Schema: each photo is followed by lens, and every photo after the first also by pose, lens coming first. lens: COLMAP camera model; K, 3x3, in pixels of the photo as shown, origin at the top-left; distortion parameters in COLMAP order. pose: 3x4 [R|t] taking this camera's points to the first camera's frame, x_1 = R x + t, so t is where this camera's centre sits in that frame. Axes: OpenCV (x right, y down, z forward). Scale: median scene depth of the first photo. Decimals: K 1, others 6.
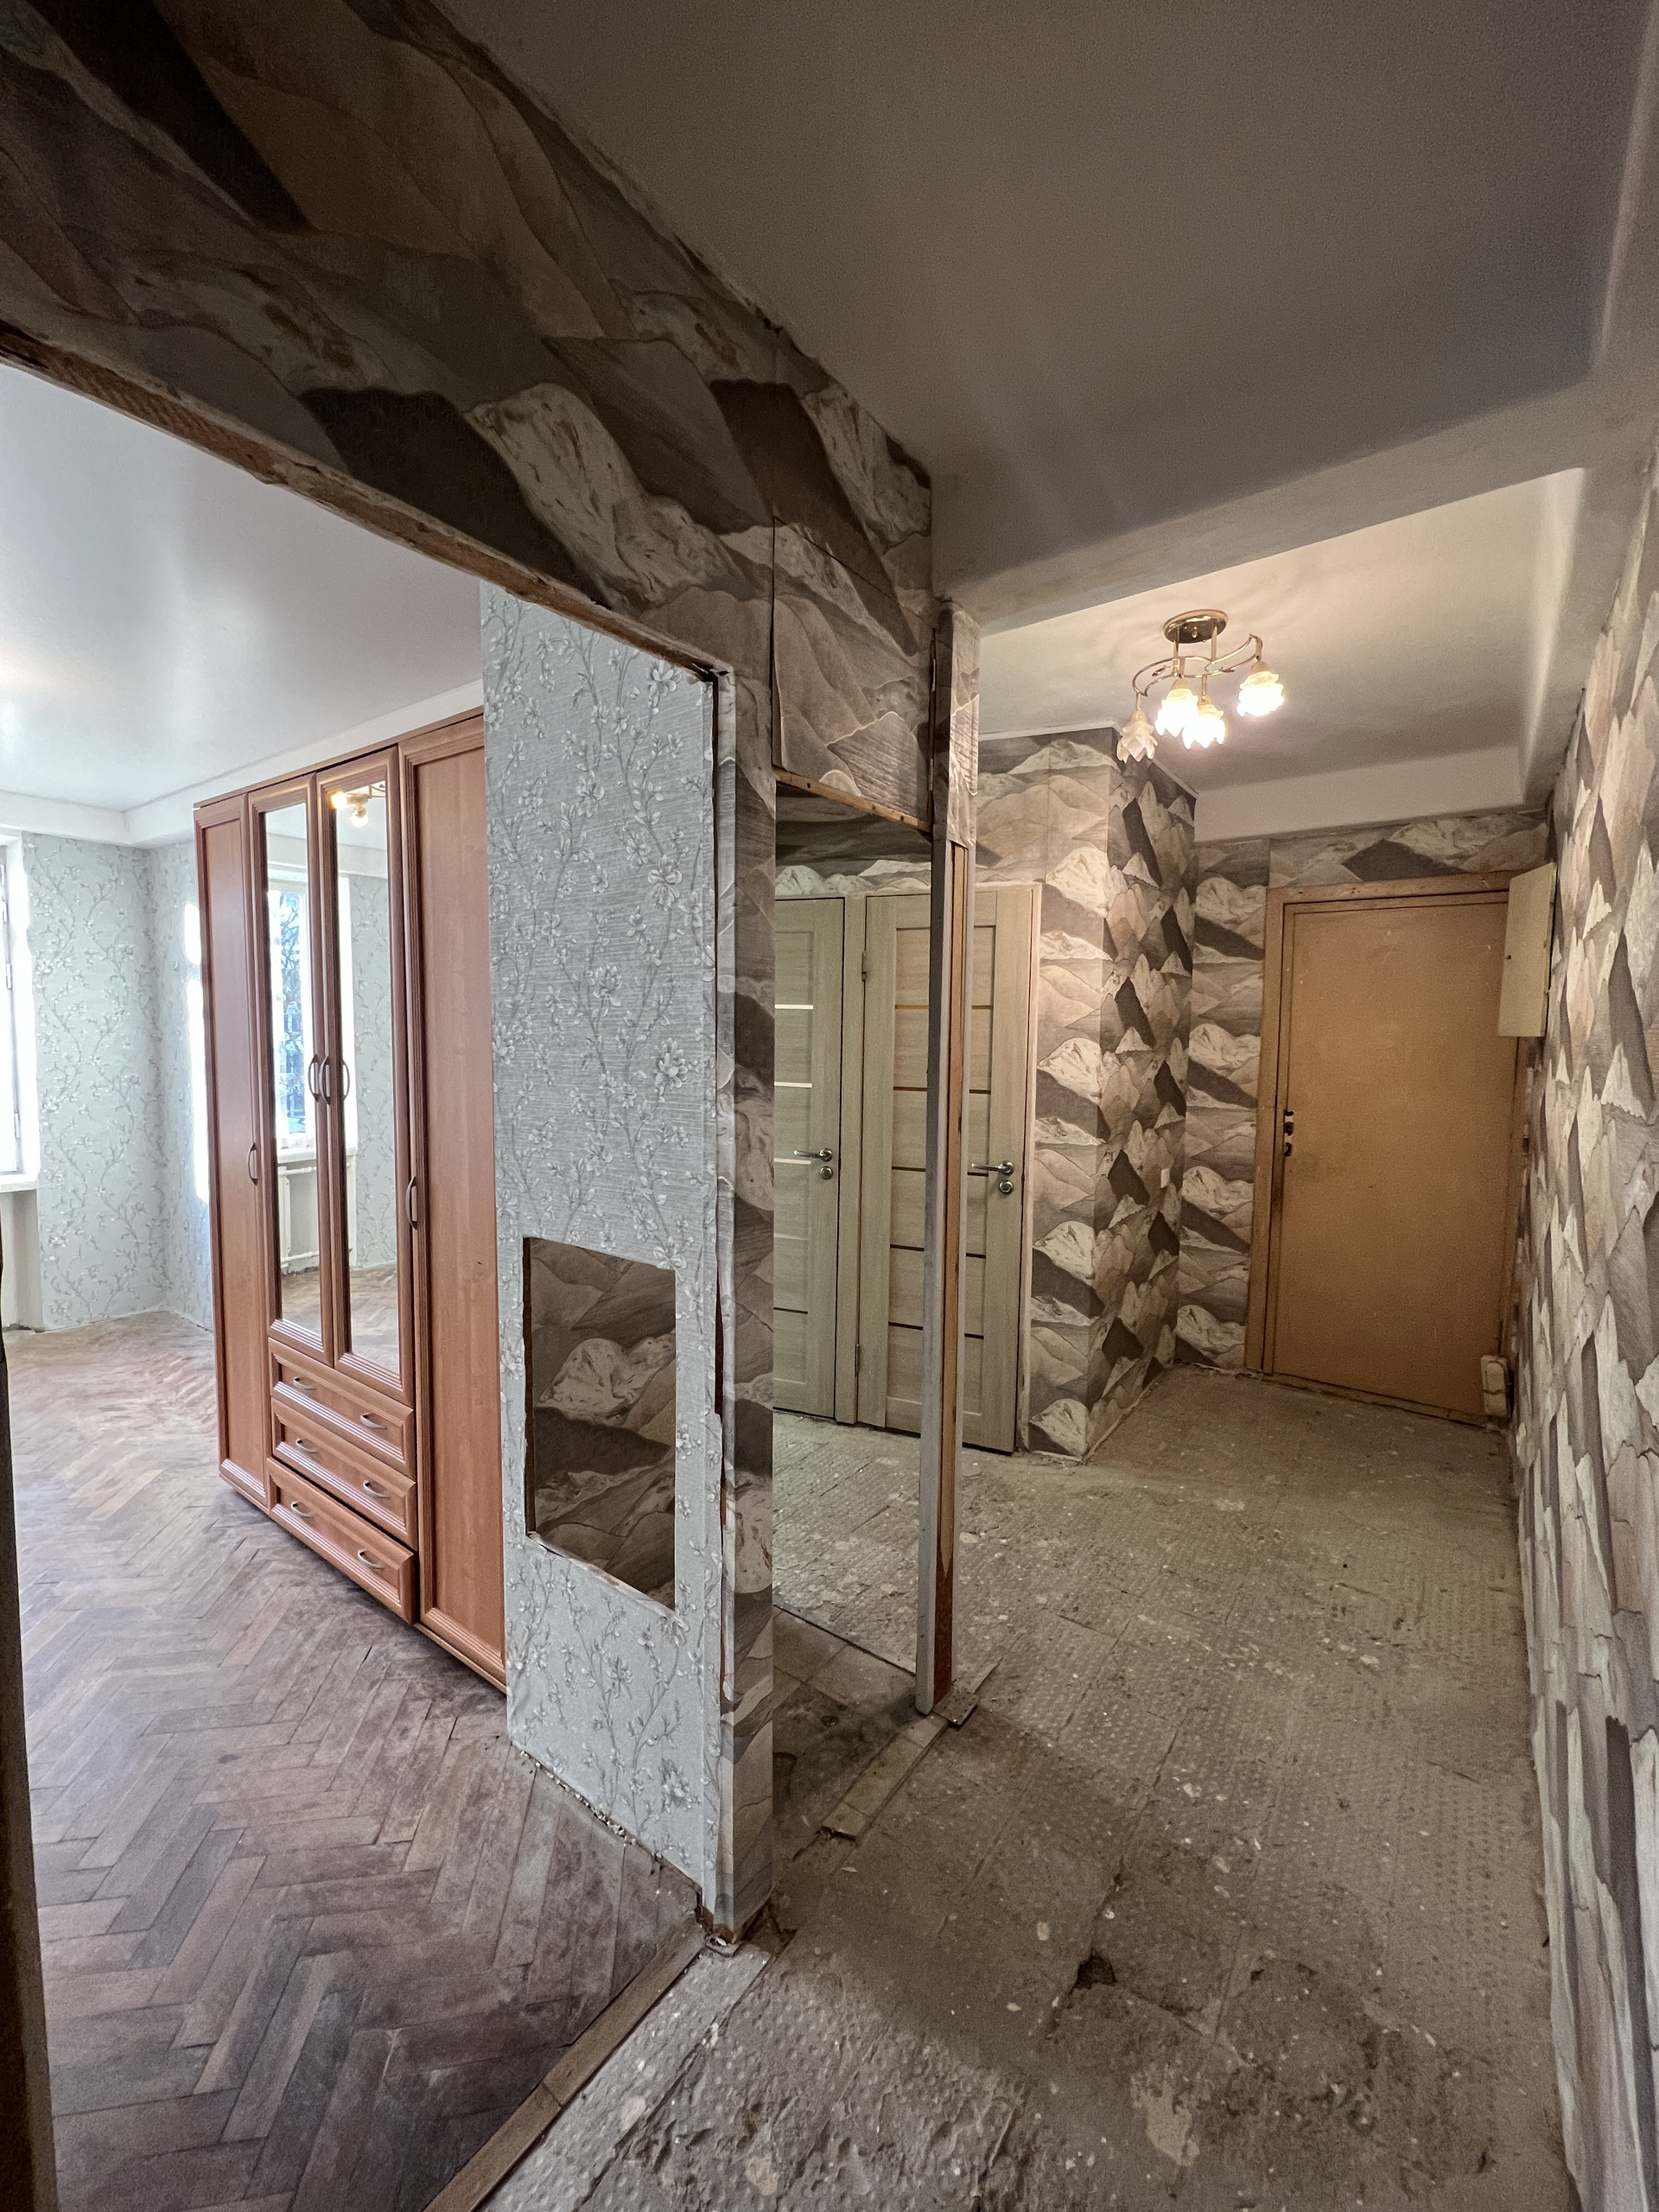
lens RADIAL K [[887.1, 0, 829.5], [0, 887.1, 1106.0], [0, 0, 1]] dist [-0.000959, 0.000498]
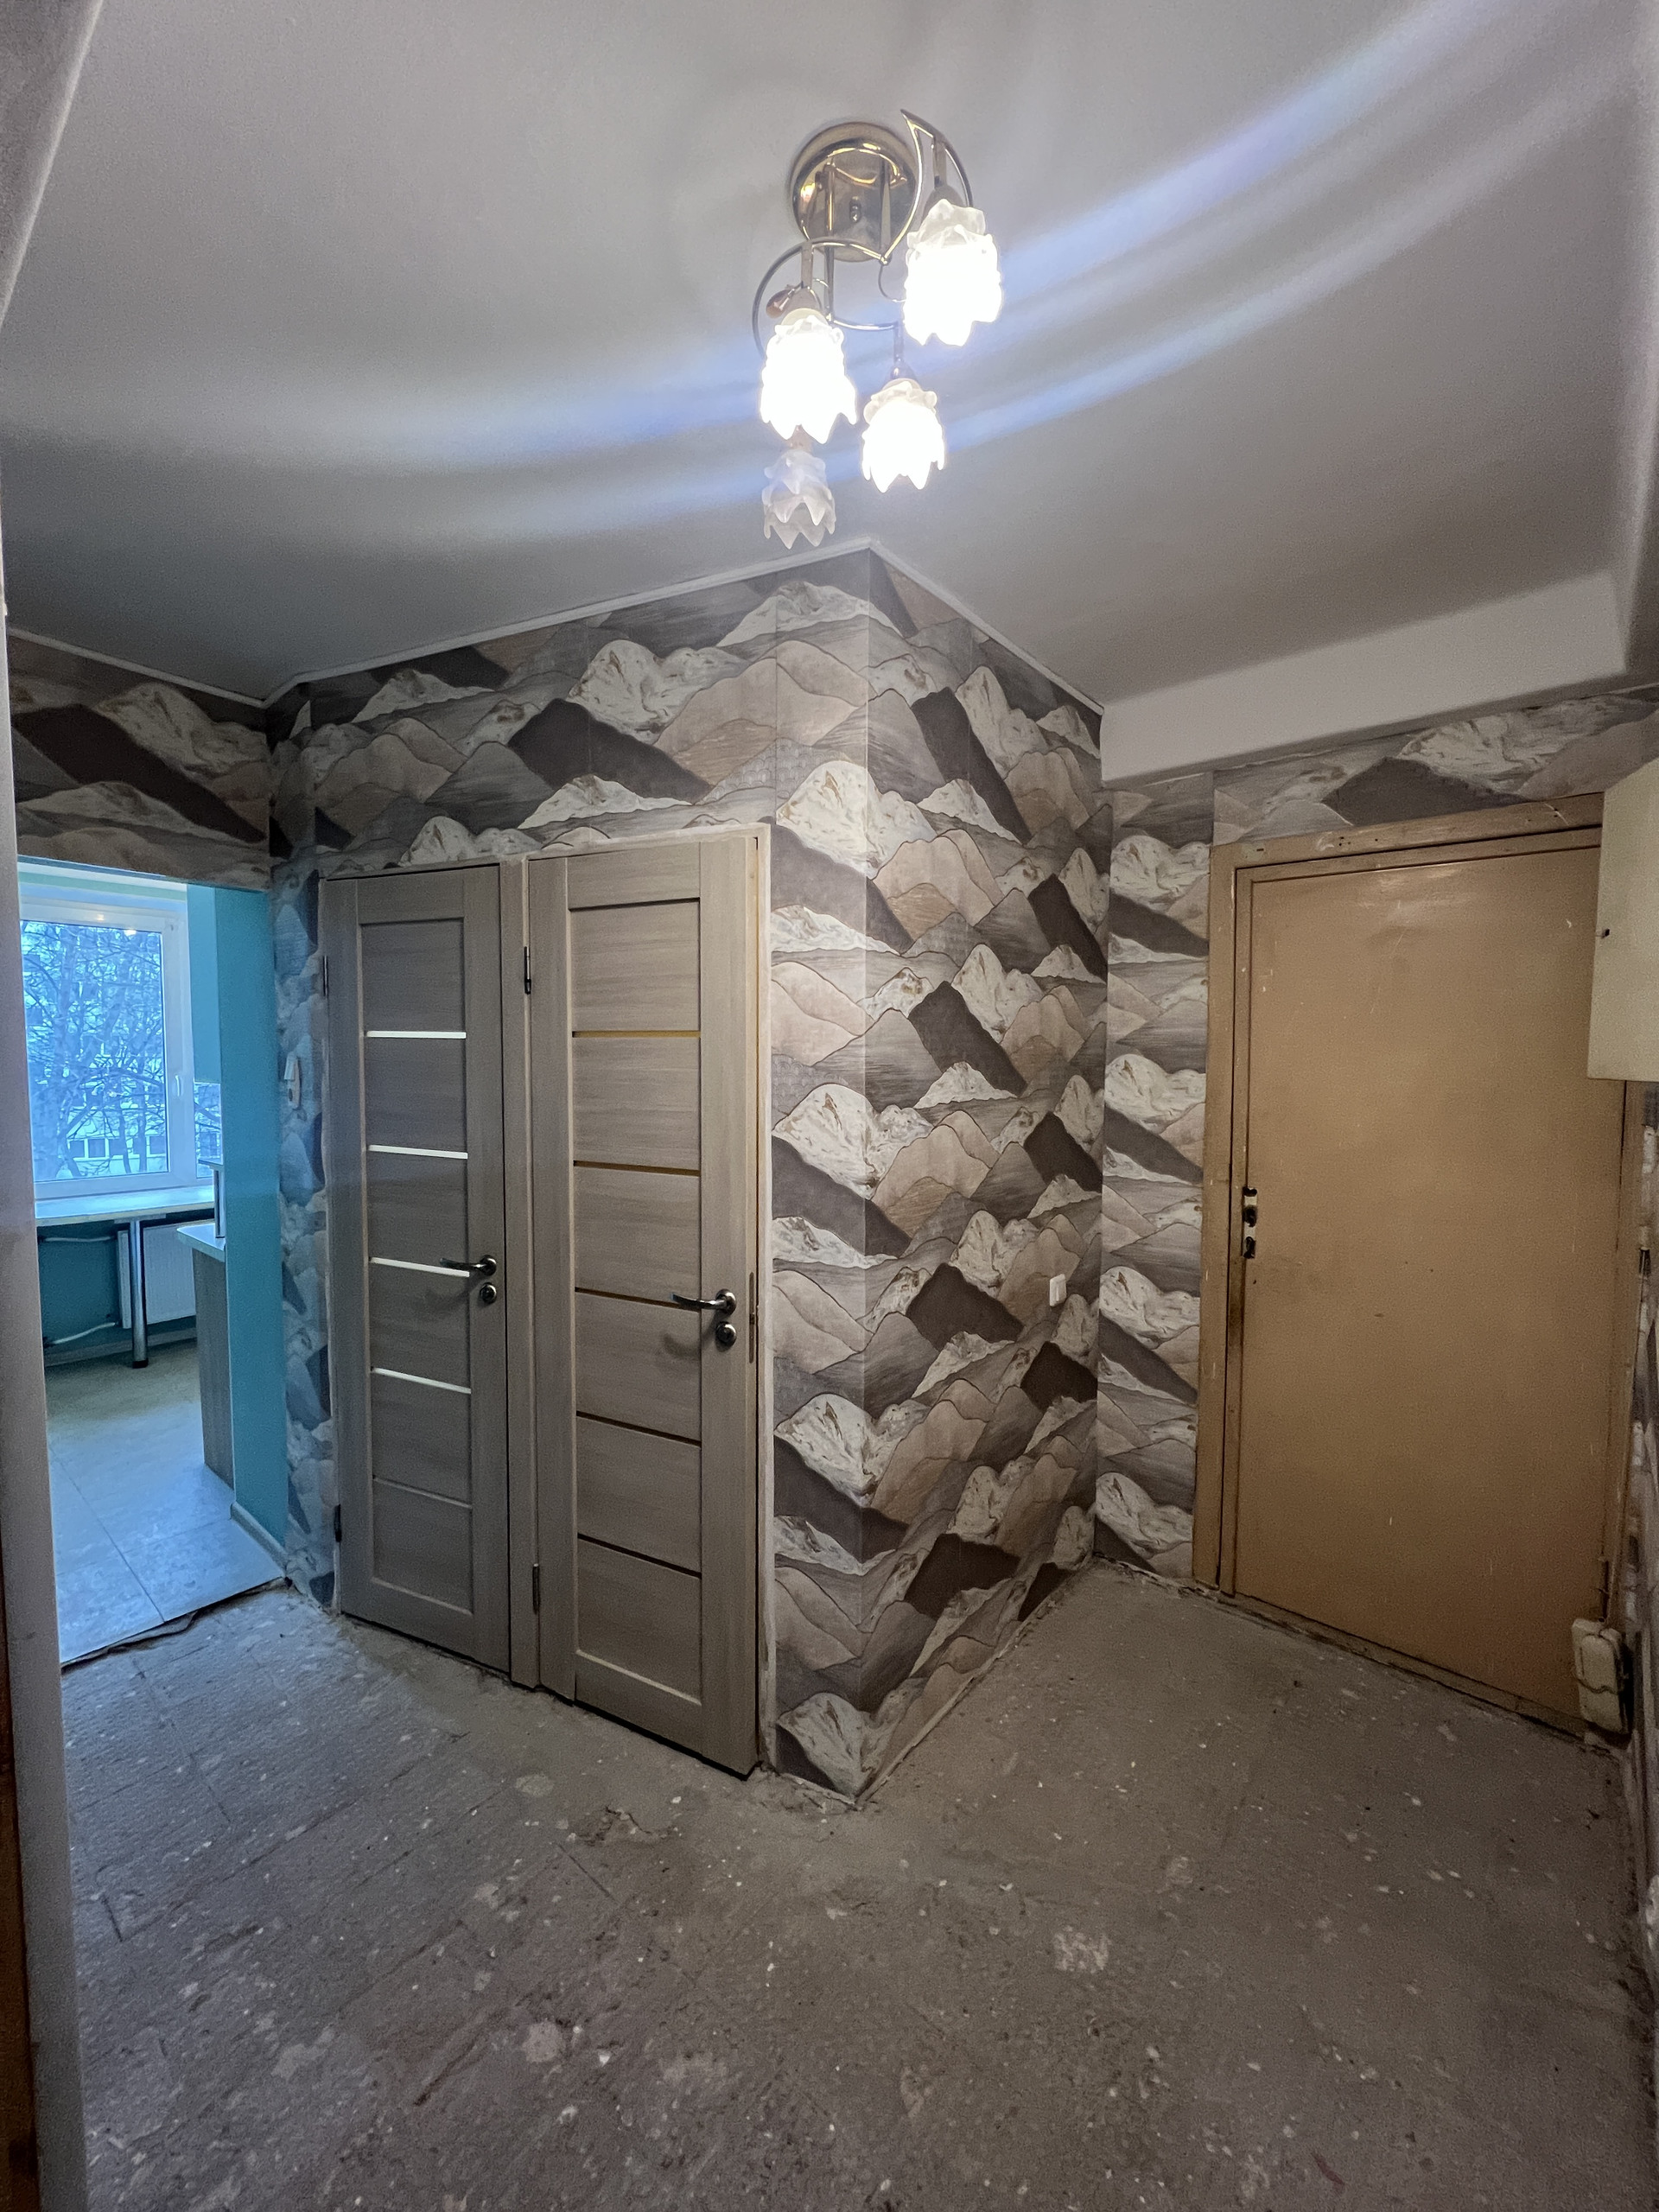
lens RADIAL K [[887.1, 0, 829.5], [0, 887.1, 1106.0], [0, 0, 1]] dist [-0.000959, 0.000498]
pose [[0.997613, -0.003964, -0.068937, 0.263182], [0.002224, 0.999677, -0.025301, -0.039443], [0.069015, 0.025088, 0.997300, 0.342056]]
